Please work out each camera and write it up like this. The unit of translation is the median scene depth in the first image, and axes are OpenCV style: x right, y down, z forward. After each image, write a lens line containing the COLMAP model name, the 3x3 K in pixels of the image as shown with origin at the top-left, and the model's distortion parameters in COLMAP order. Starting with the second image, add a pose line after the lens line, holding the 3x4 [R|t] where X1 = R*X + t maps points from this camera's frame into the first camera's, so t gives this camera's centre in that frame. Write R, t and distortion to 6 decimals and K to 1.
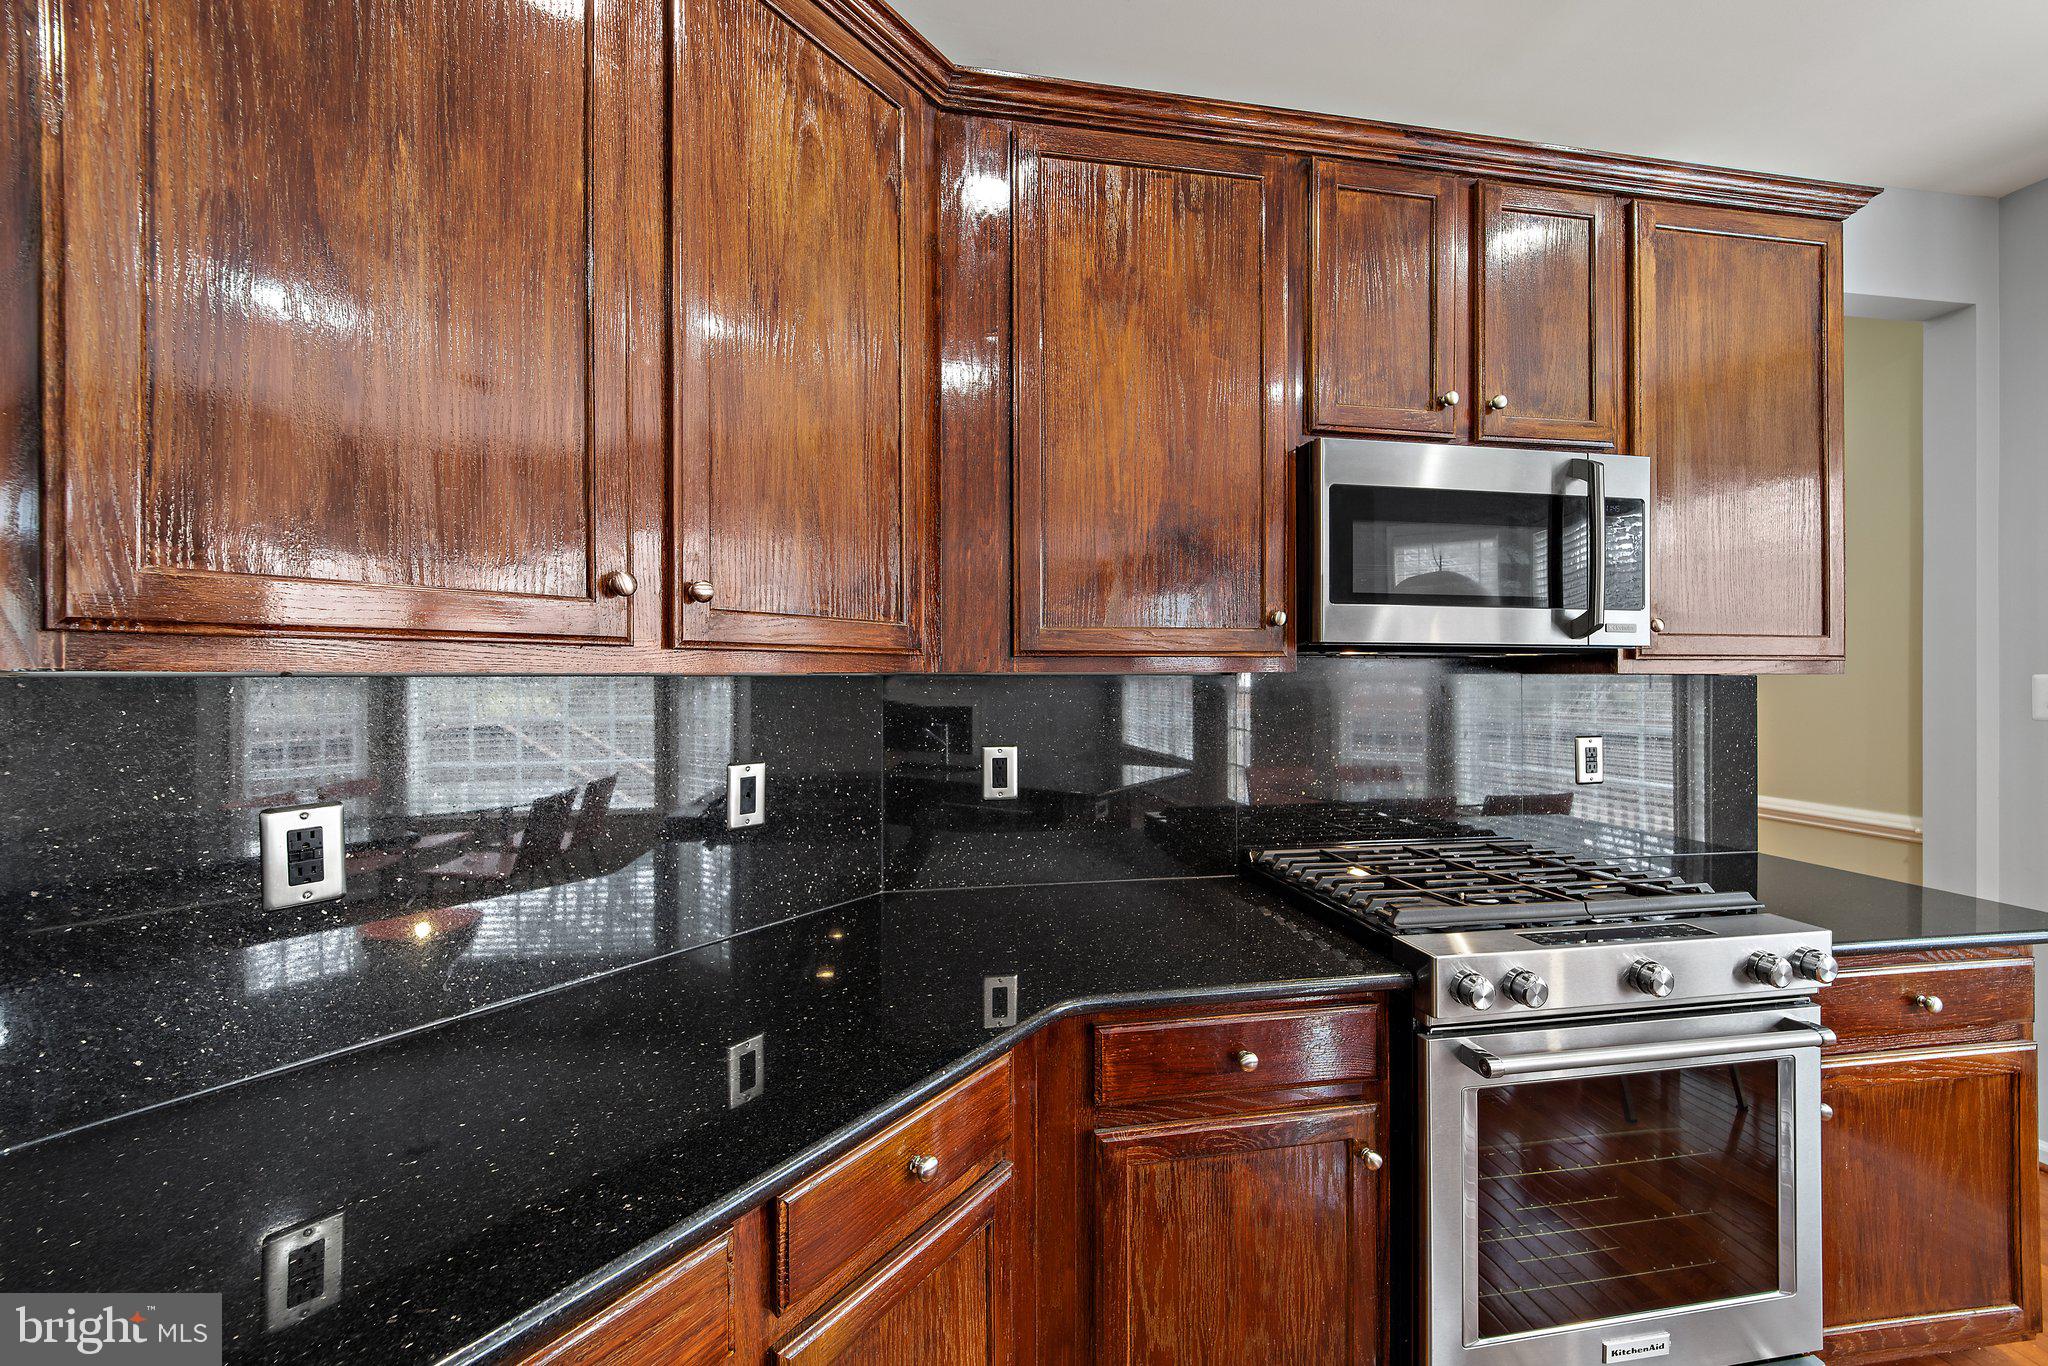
lens RADIAL K [[819.7, 0, 1019.6], [0, 819.7, 671.7], [0, 0, 1]] dist [-0.000394, -0.000987]
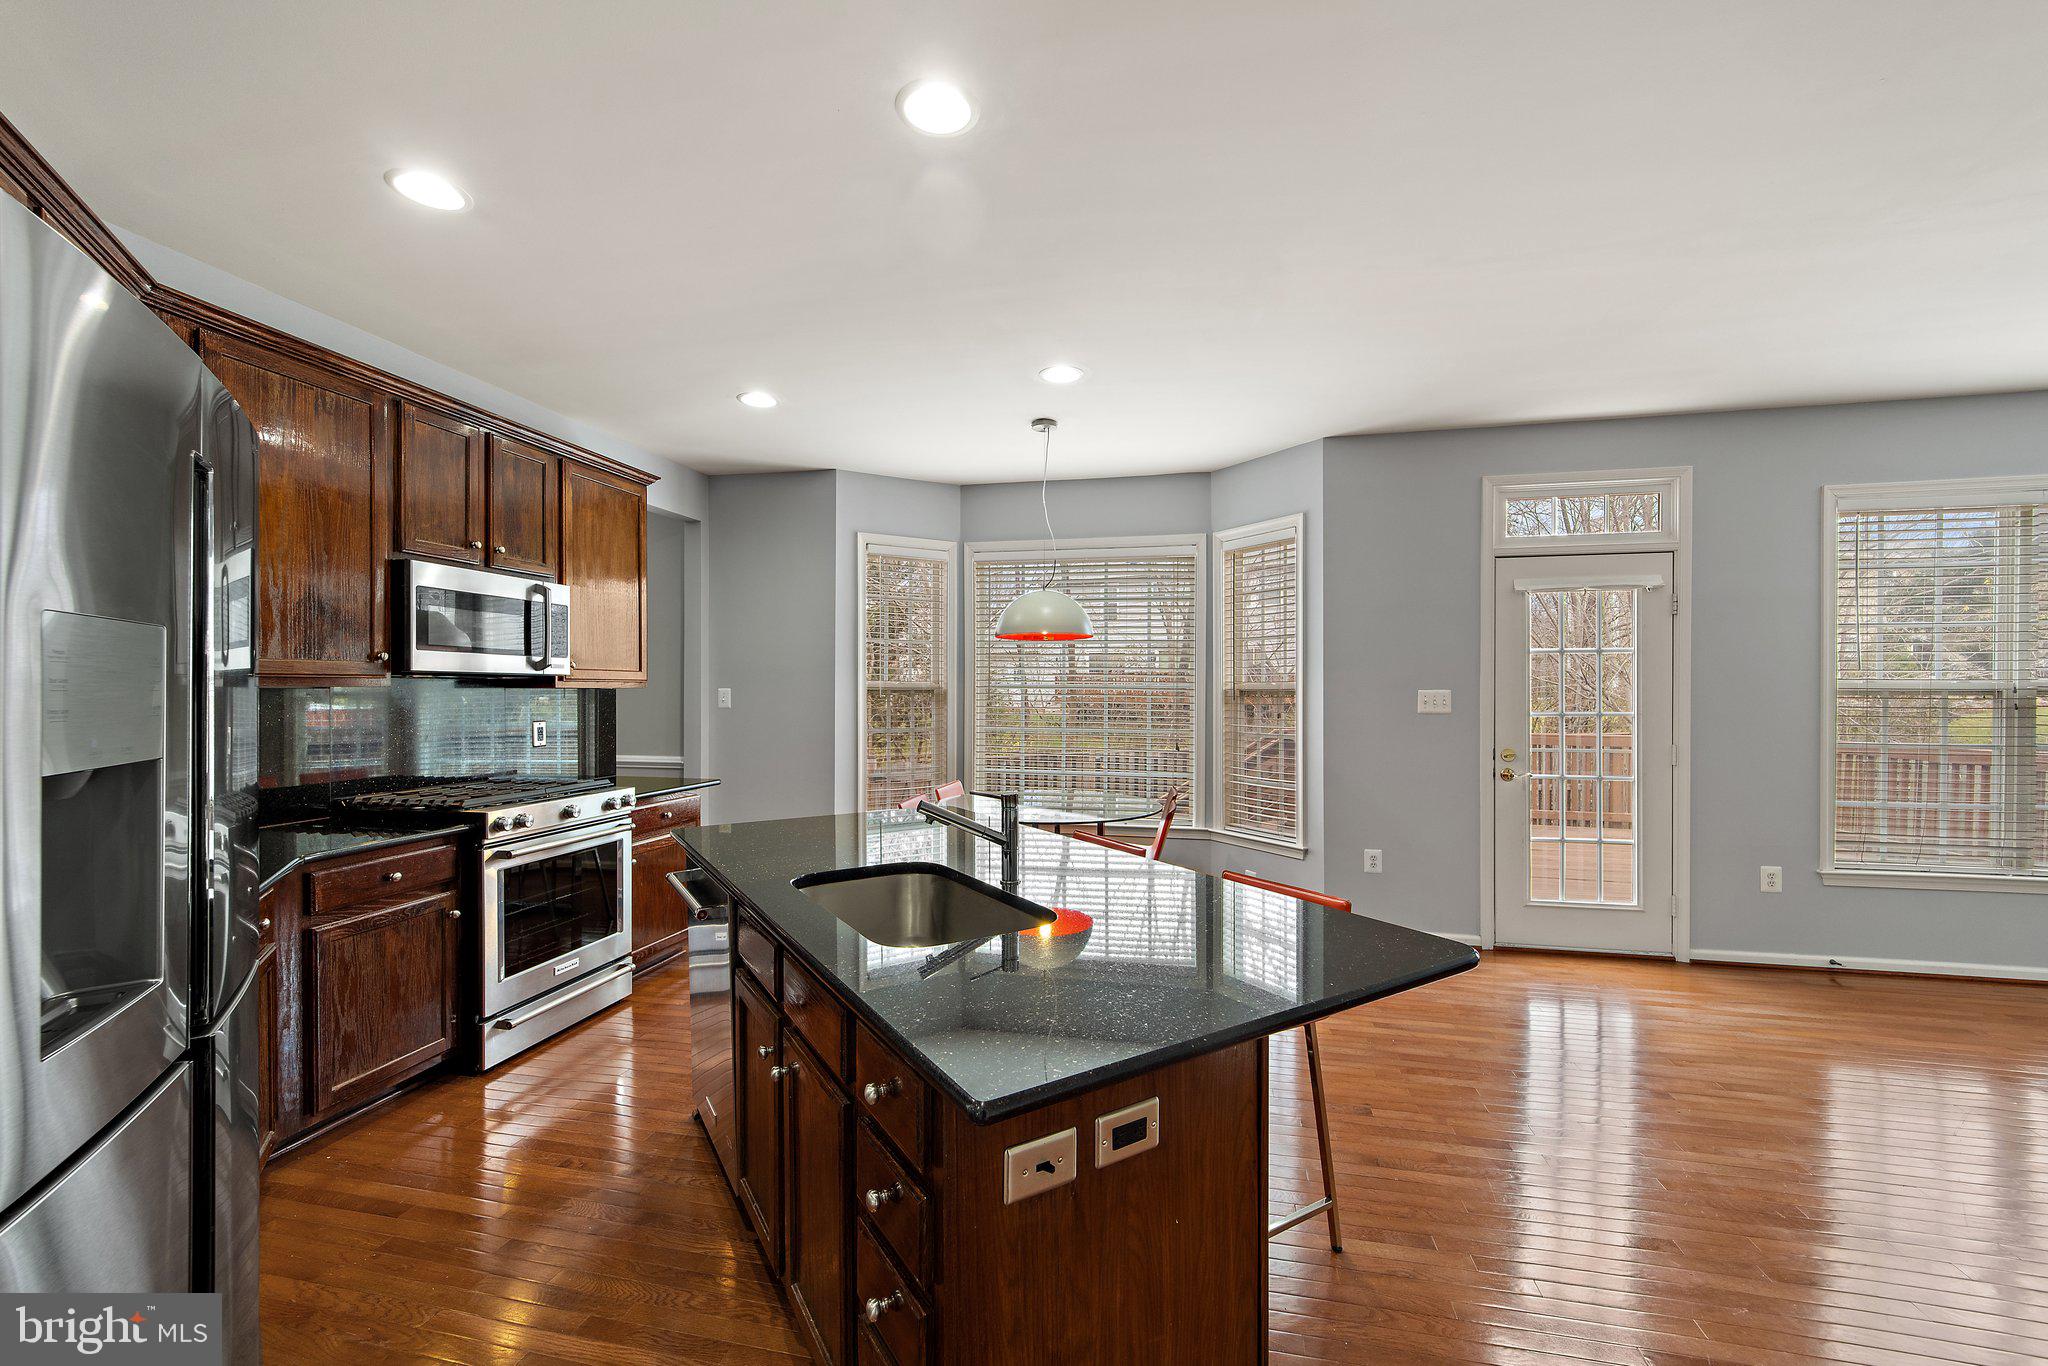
lens RADIAL K [[819.7, 0, 1028.6], [0, 819.7, 691.1], [0, 0, 1]] dist [-0.000394, -0.000987]
pose [[0.380086, -0.002498, 0.924948, -0.813248], [-0.004026, 0.999982, 0.004355, -0.003015], [-0.924942, -0.005379, 0.380069, -0.994099]]
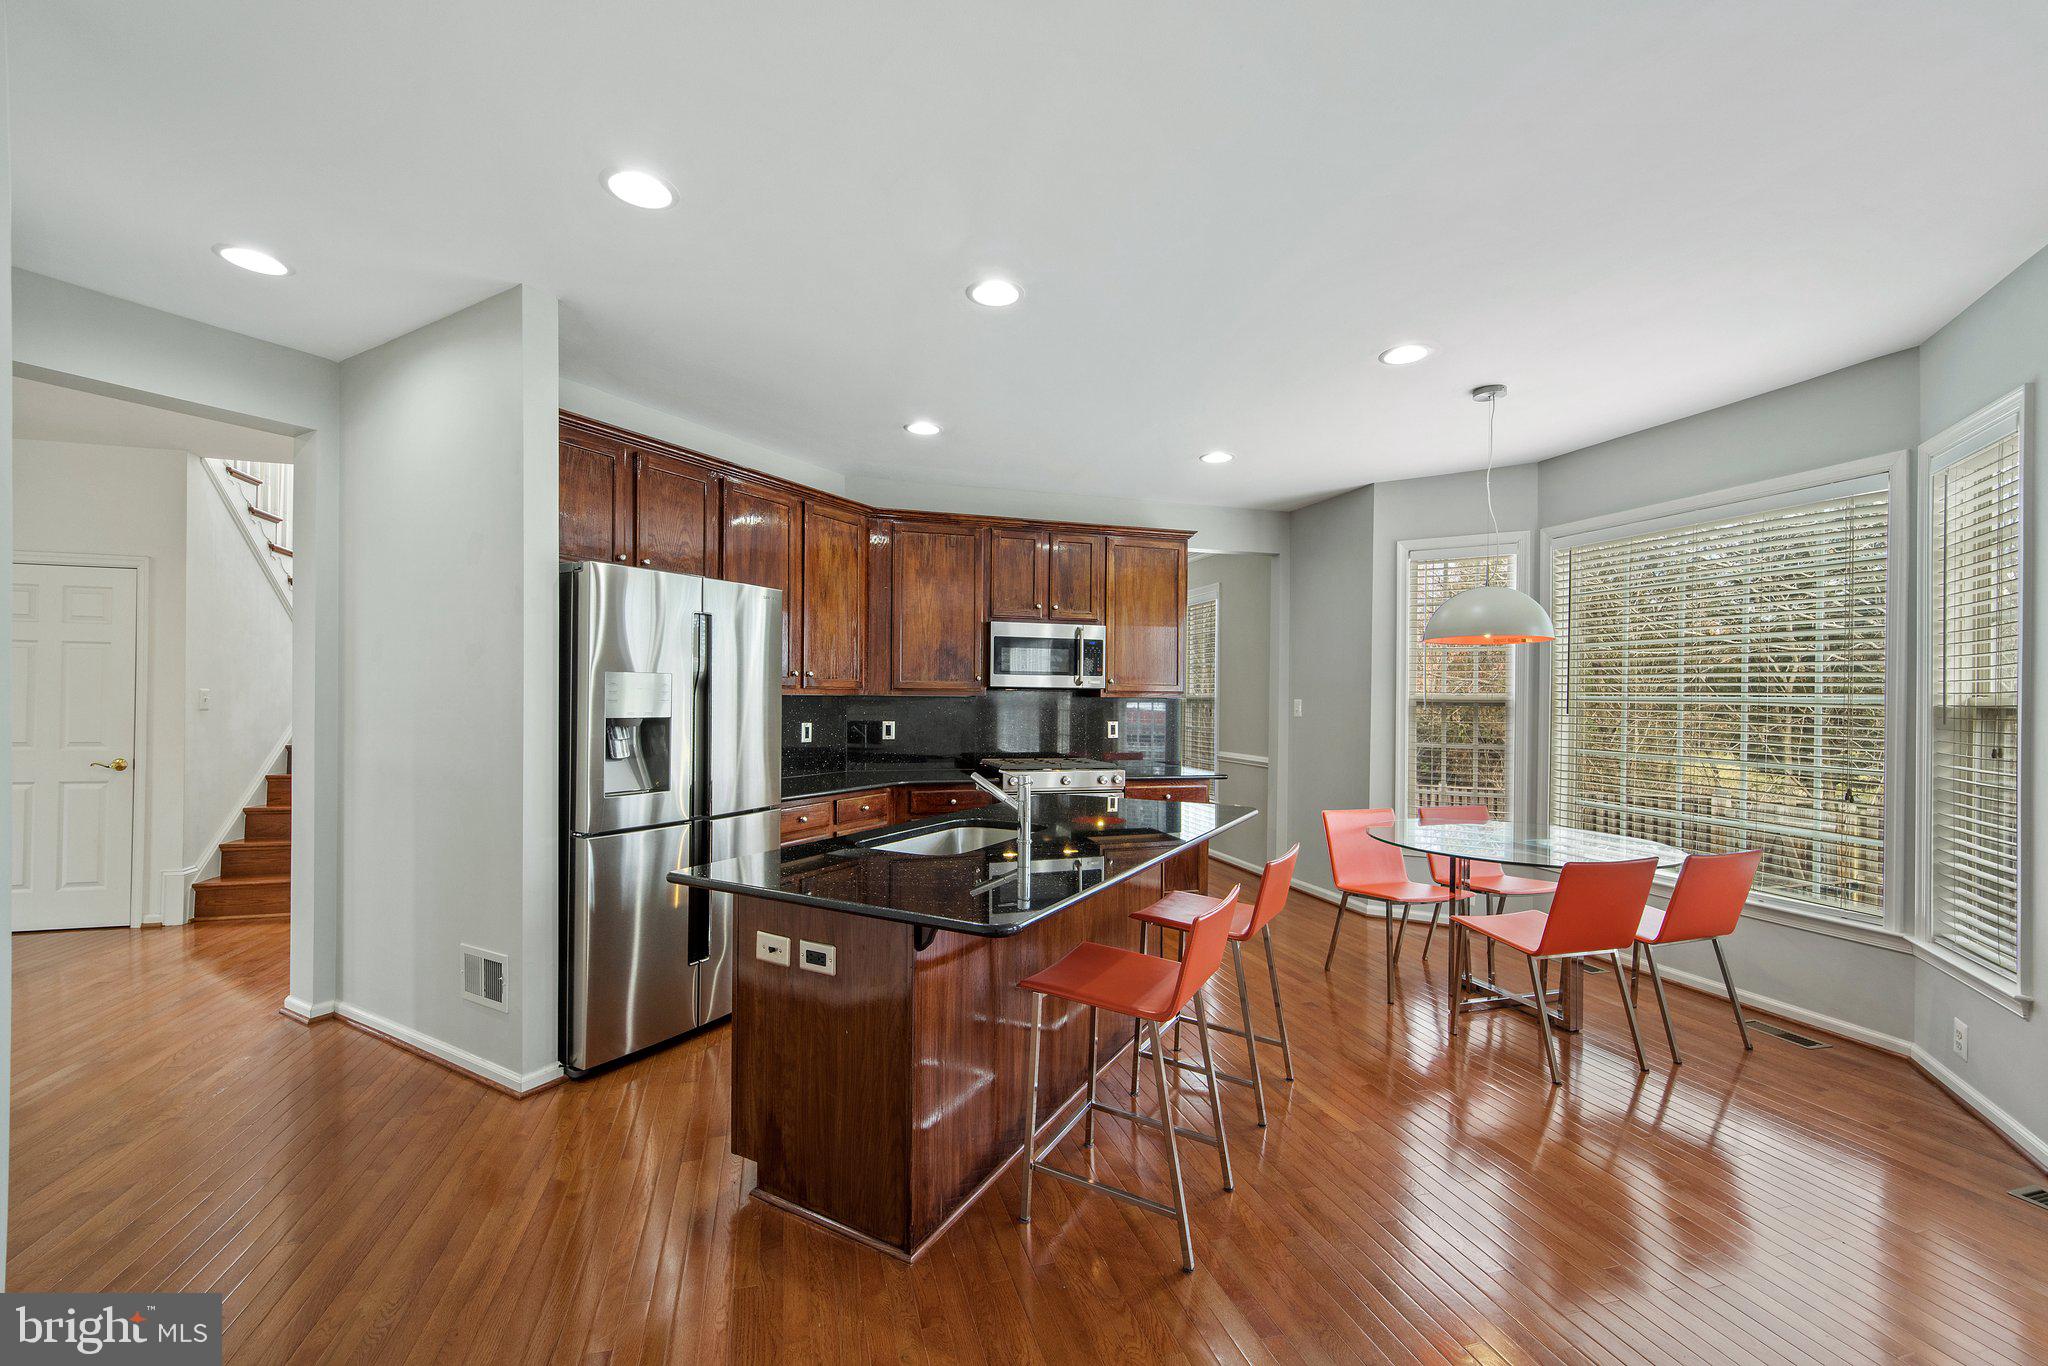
lens RADIAL K [[819.7, 0, 1022.2], [0, 819.7, 695.3], [0, 0, 1]] dist [-0.000394, -0.000987]
pose [[0.993818, 0.009730, 0.110598, 0.140180], [-0.009824, 0.999952, 0.000302, -0.002018], [-0.110589, -0.001386, 0.993865, -2.146833]]
